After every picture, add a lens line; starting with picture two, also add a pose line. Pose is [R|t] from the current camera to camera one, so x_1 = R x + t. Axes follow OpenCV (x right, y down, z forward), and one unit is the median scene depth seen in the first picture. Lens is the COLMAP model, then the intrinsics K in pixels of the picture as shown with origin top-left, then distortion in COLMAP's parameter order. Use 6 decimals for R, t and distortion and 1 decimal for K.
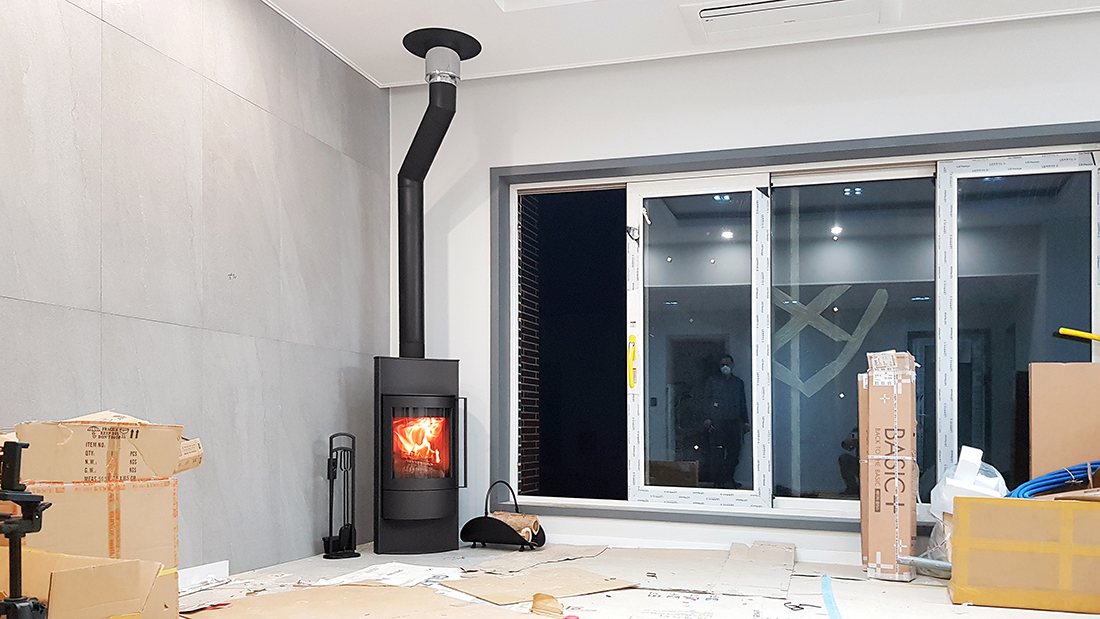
lens RADIAL K [[858.5, 0, 554.4], [0, 858.5, 273.4], [0, 0, 1]] dist [0.046786, -0.000980]
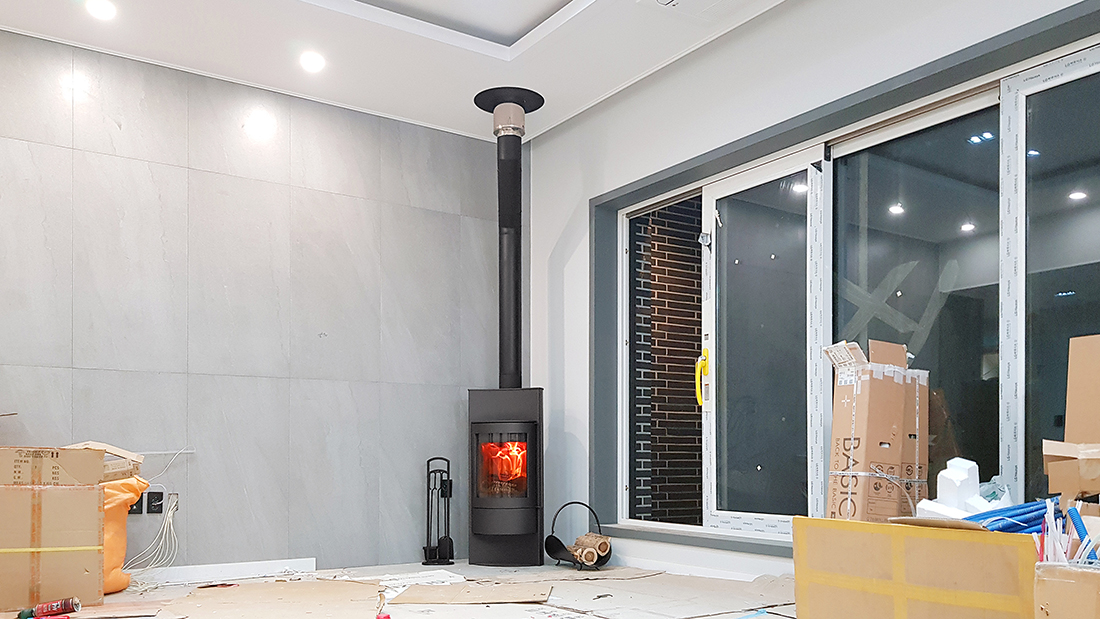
lens RADIAL K [[874.7, 0, 543.2], [0, 874.7, 286.5], [0, 0, 1]] dist [0.035371, -0.005281]
pose [[0.778205, -0.137961, -0.612670, 0.604093], [0.123124, 0.990156, -0.066573, 0.051688], [0.615823, -0.023627, 0.787530, 0.158708]]
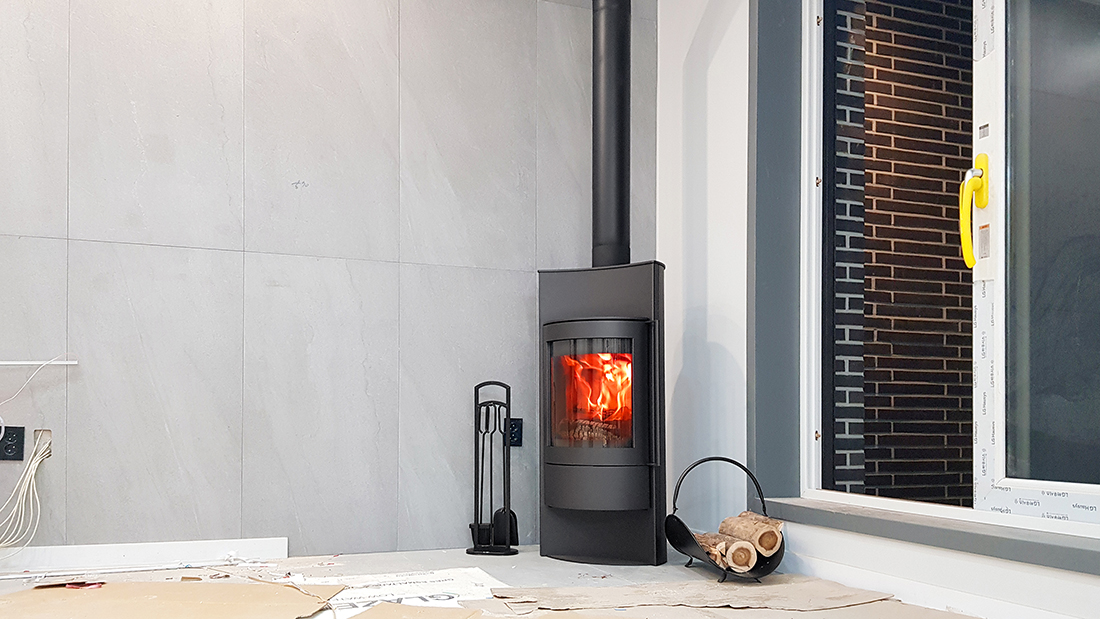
lens RADIAL K [[896.1, 0, 550.0], [0, 896.1, 331.9], [0, 0, 1]] dist [0.070925, -0.117735]
pose [[0.625479, -0.086716, -0.775407, 0.347301], [0.138121, 0.990415, 0.000654, 0.146931], [0.767918, -0.107509, 0.631461, 0.562279]]
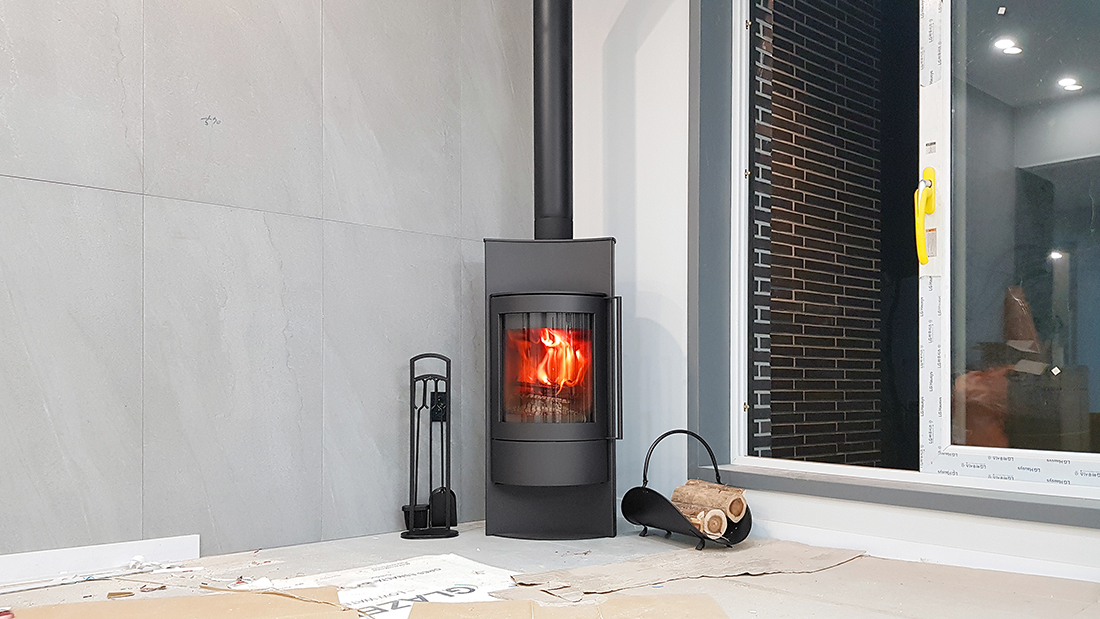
lens RADIAL K [[876.9, 0, 619.9], [0, 876.9, 308.6], [0, 0, 1]] dist [0.065610, -0.102331]
pose [[0.879116, -0.049376, -0.474043, 0.199743], [0.090457, 0.993826, 0.064237, 0.117154], [0.467945, -0.099353, 0.878155, 0.465205]]
